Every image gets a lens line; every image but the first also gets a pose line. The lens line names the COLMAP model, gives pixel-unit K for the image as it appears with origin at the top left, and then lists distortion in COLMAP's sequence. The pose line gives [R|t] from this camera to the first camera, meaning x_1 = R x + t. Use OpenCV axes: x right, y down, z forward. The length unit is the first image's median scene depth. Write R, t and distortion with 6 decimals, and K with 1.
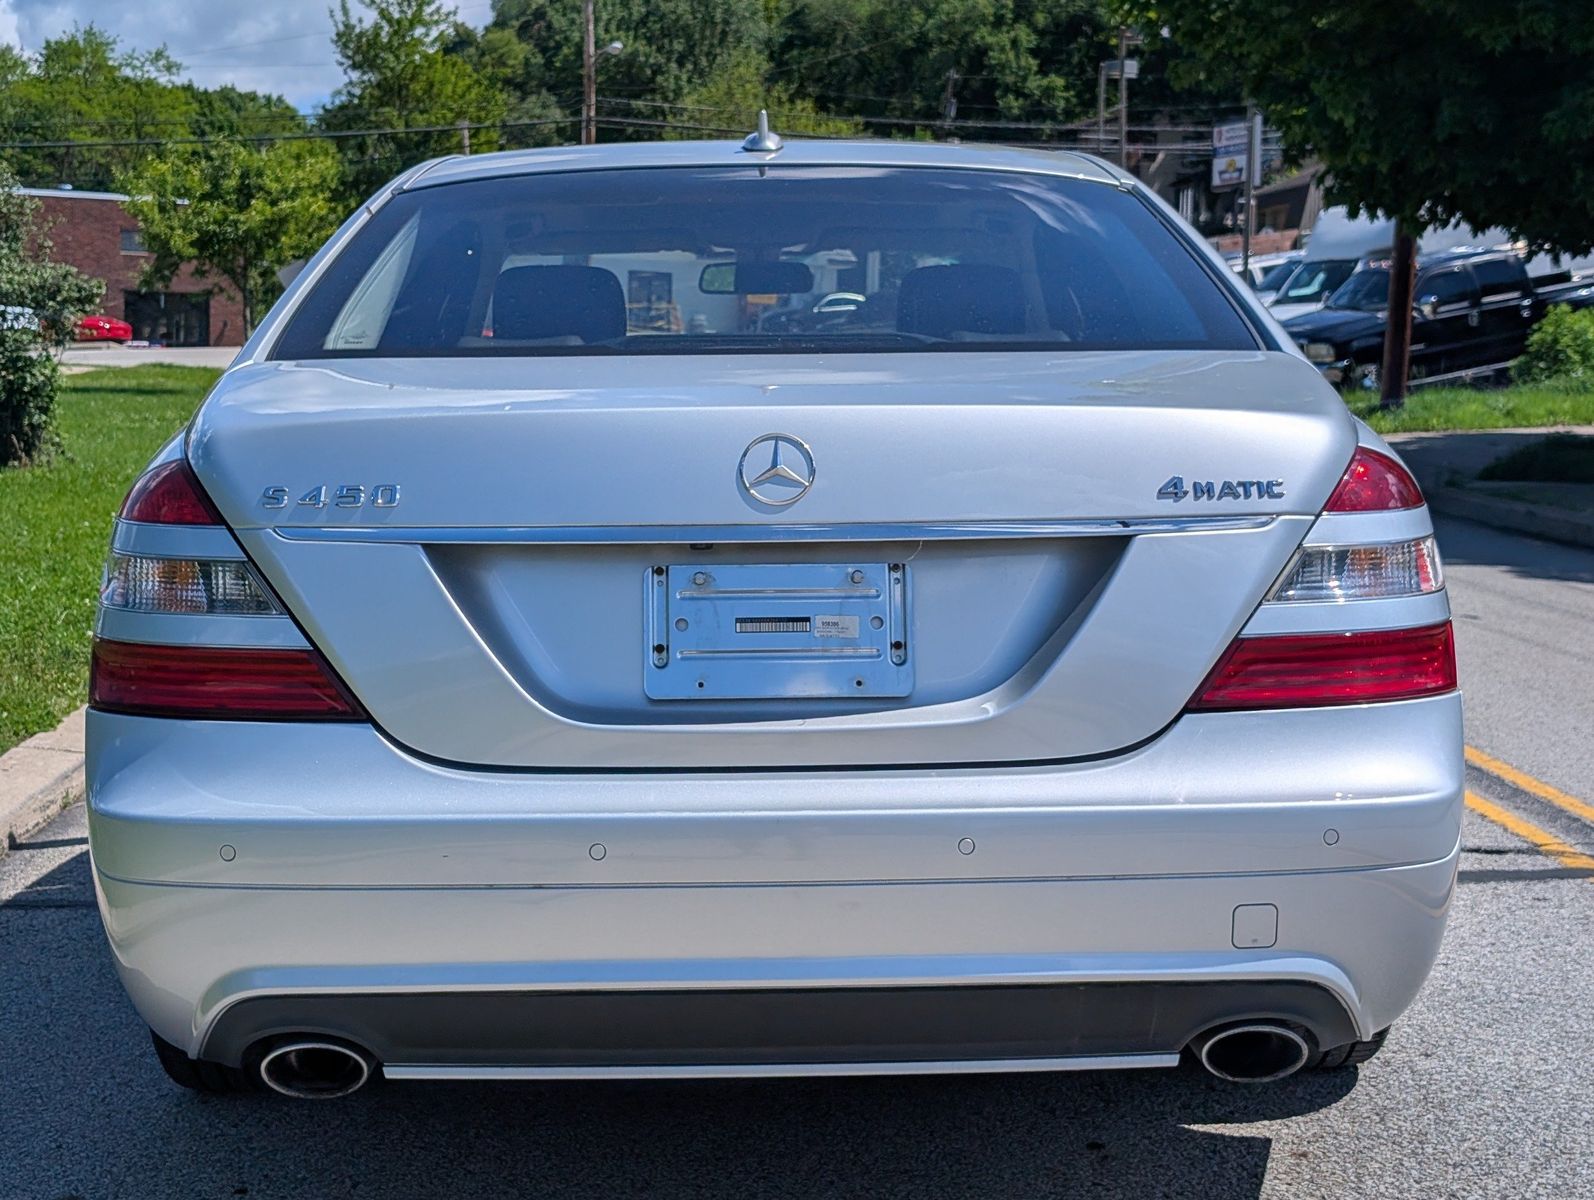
lens RADIAL K [[2548.8, 0, 797.0], [0, 2548.8, 561.8], [0, 0, 1]] dist [-0.010116, 0.026320]
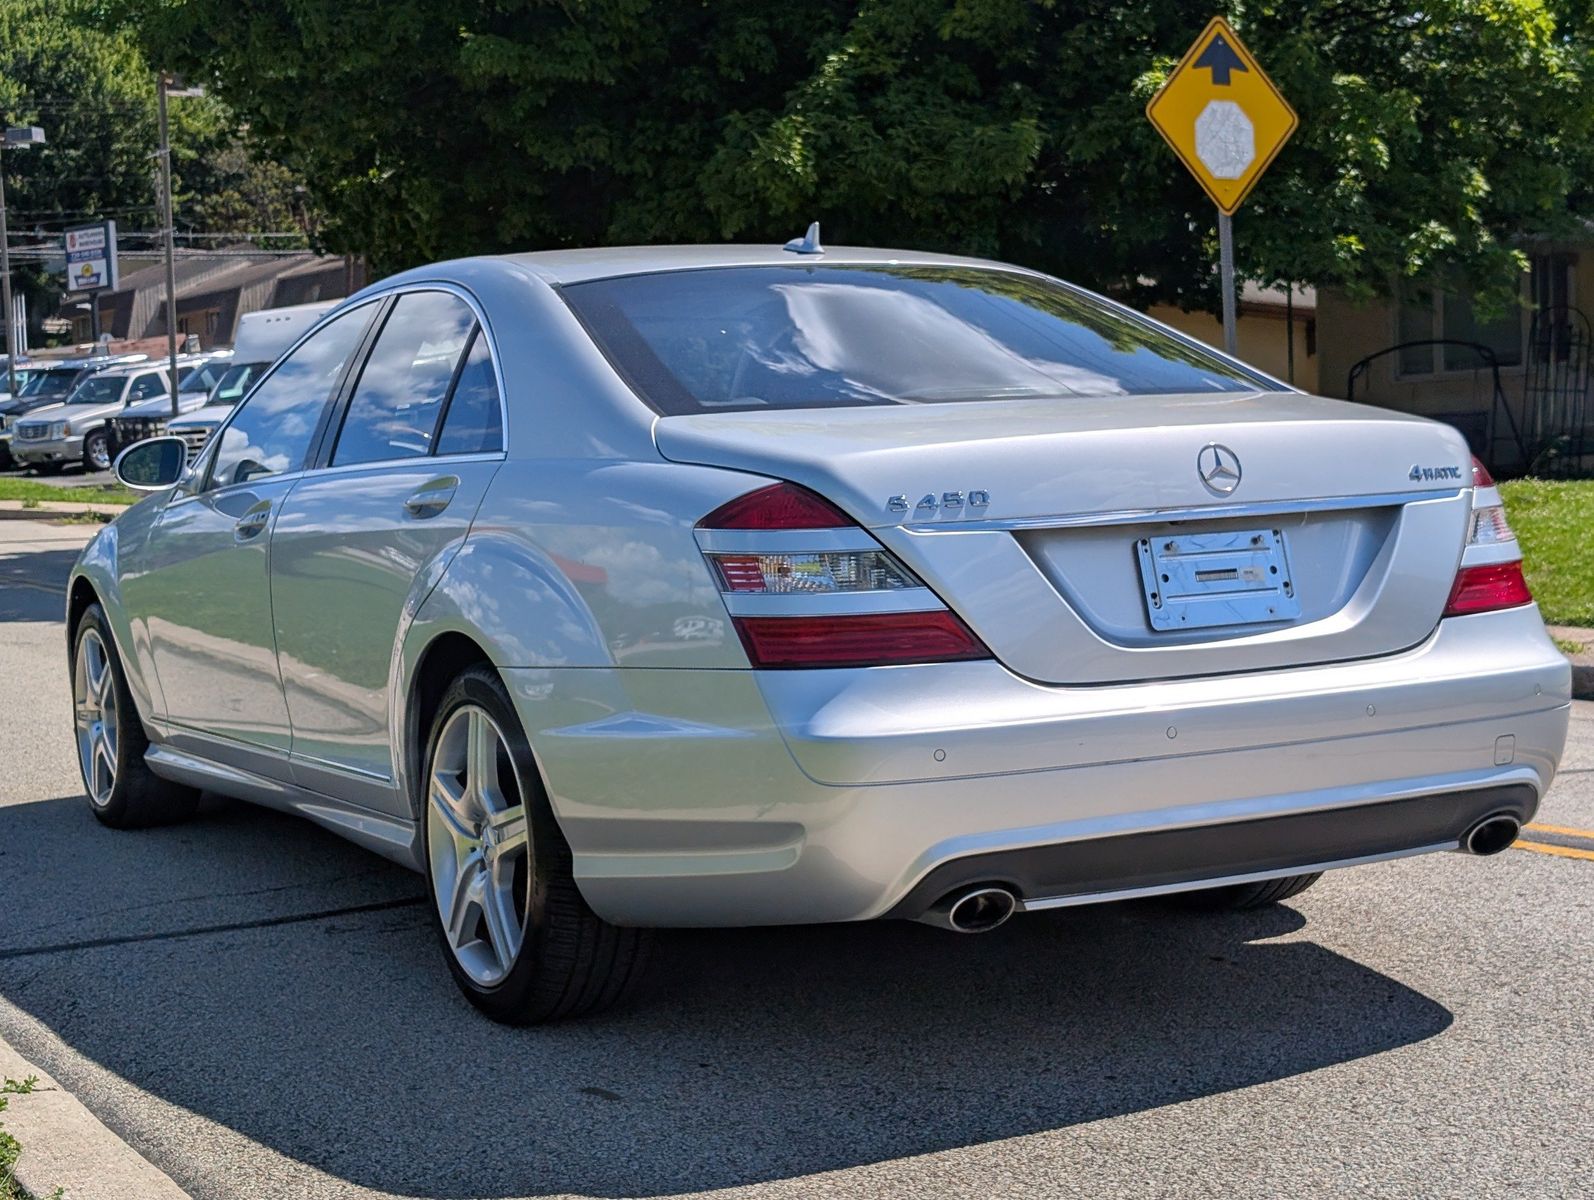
lens RADIAL K [[2498.3, 0, 762.2], [0, 2498.3, 604.5], [0, 0, 1]] dist [0.232716, -1.030854]
pose [[0.898644, -0.057296, 0.434922, -0.842945], [0.067461, 0.997690, -0.007954, 0.034370], [-0.433461, 0.036488, 0.900433, -0.178035]]
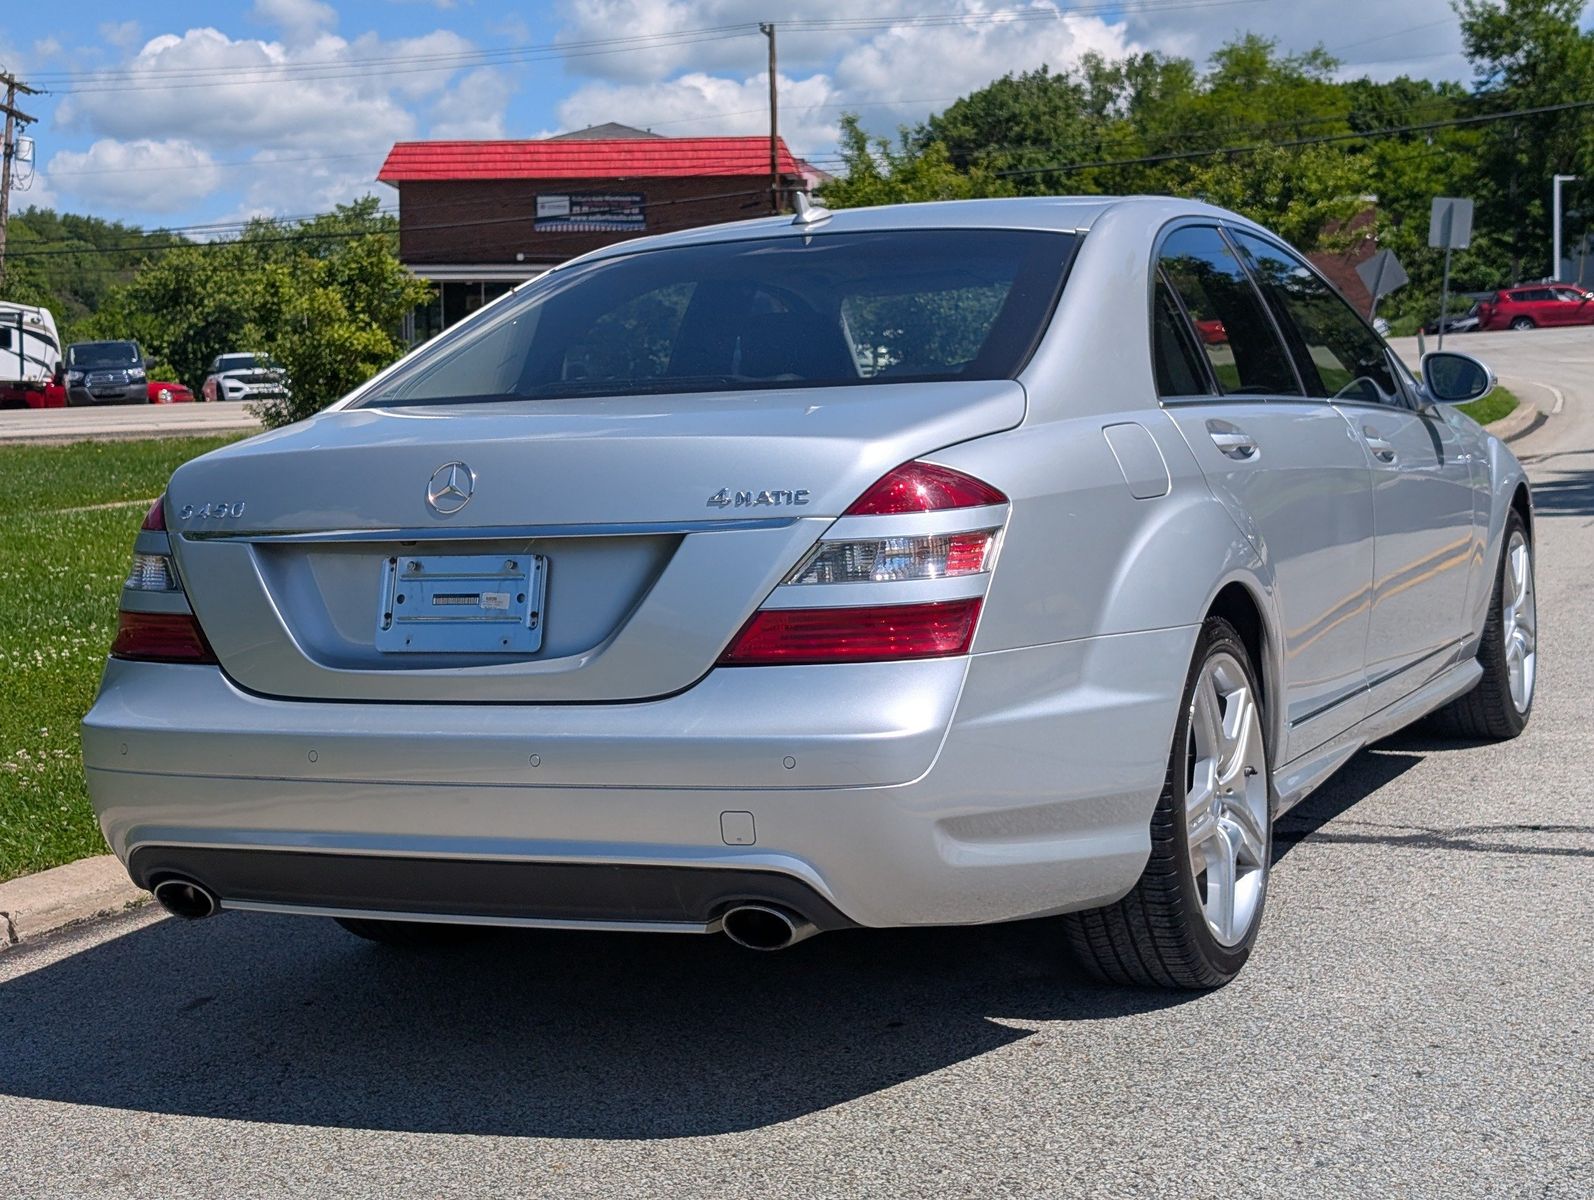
lens RADIAL K [[2509.2, 0, 795.9], [0, 2509.2, 566.3], [0, 0, 1]] dist [0.228755, -1.024343]
pose [[0.886159, 0.000574, -0.463380, 0.770176], [0.002813, 0.999974, 0.006618, -0.001939], [0.463372, -0.007168, 0.886135, -0.133066]]
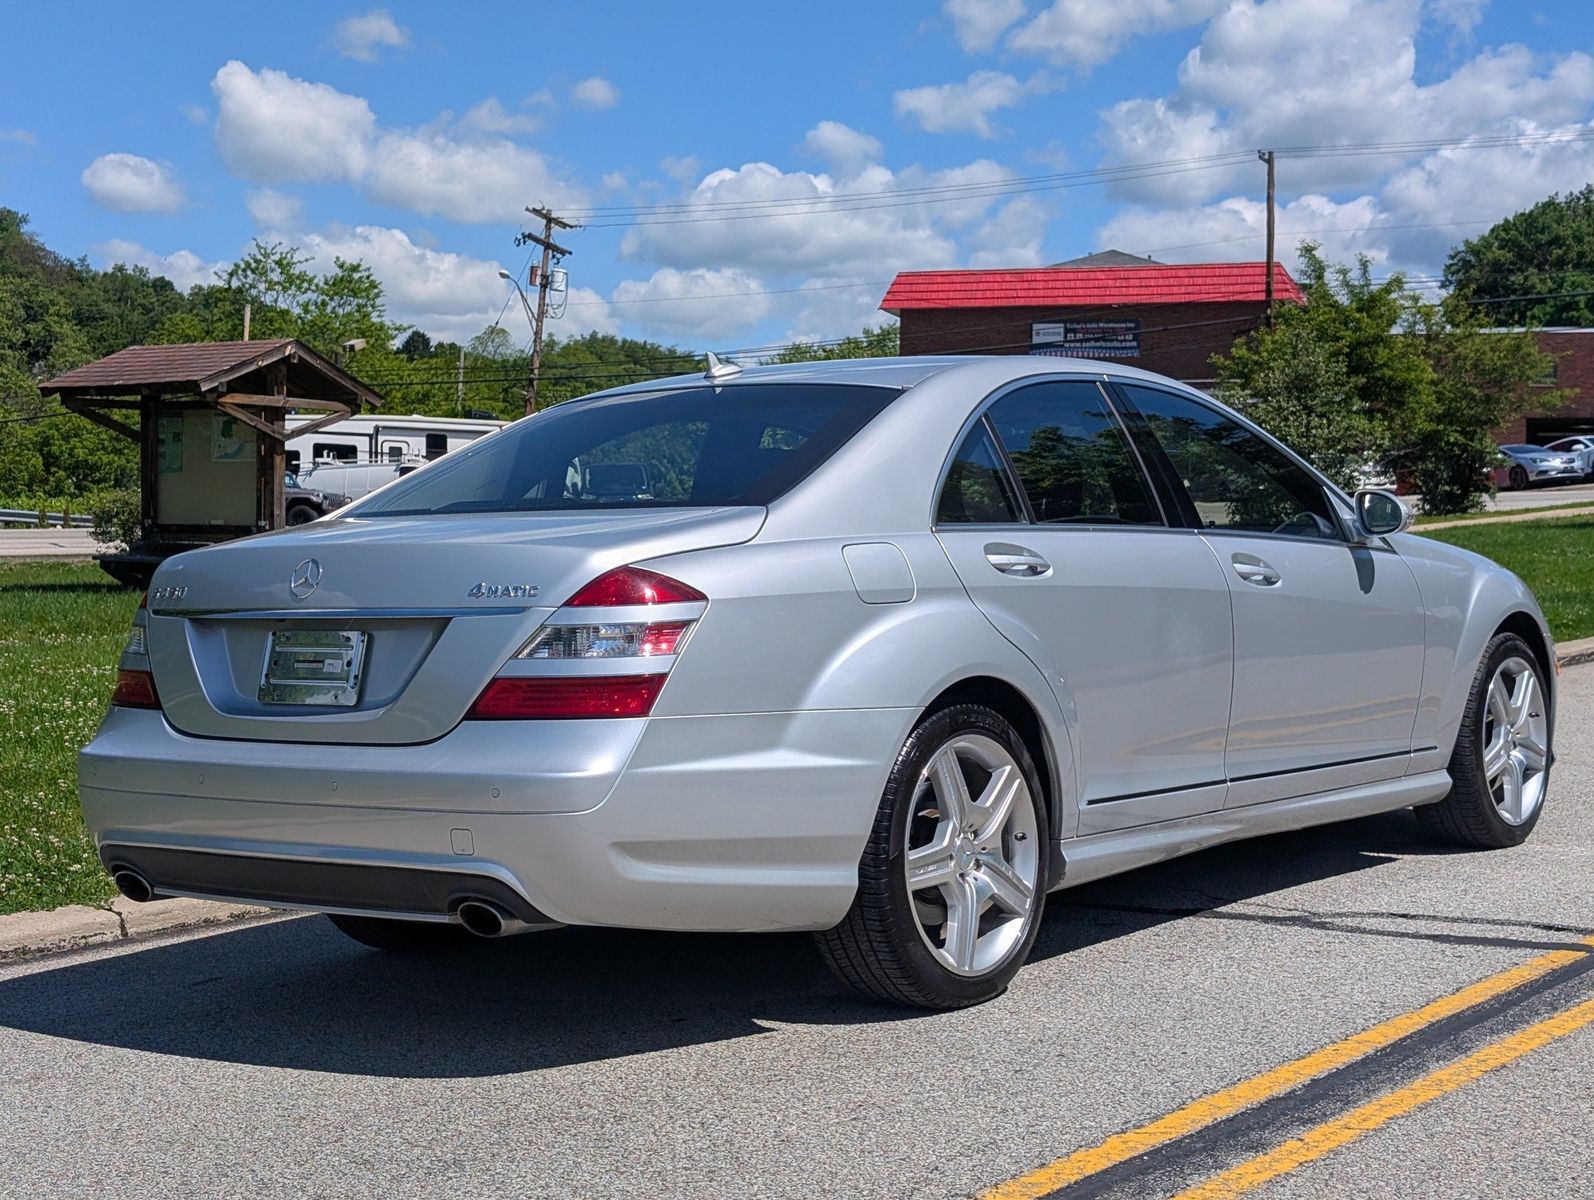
lens RADIAL K [[2494.8, 0, 785.5], [0, 2494.8, 624.9], [0, 0, 1]] dist [0.239151, -1.102699]
pose [[0.767022, 0.013026, -0.641489, 1.366179], [-0.029764, 0.999440, -0.015294, 0.013668], [0.640930, 0.030824, 0.766980, -0.161066]]
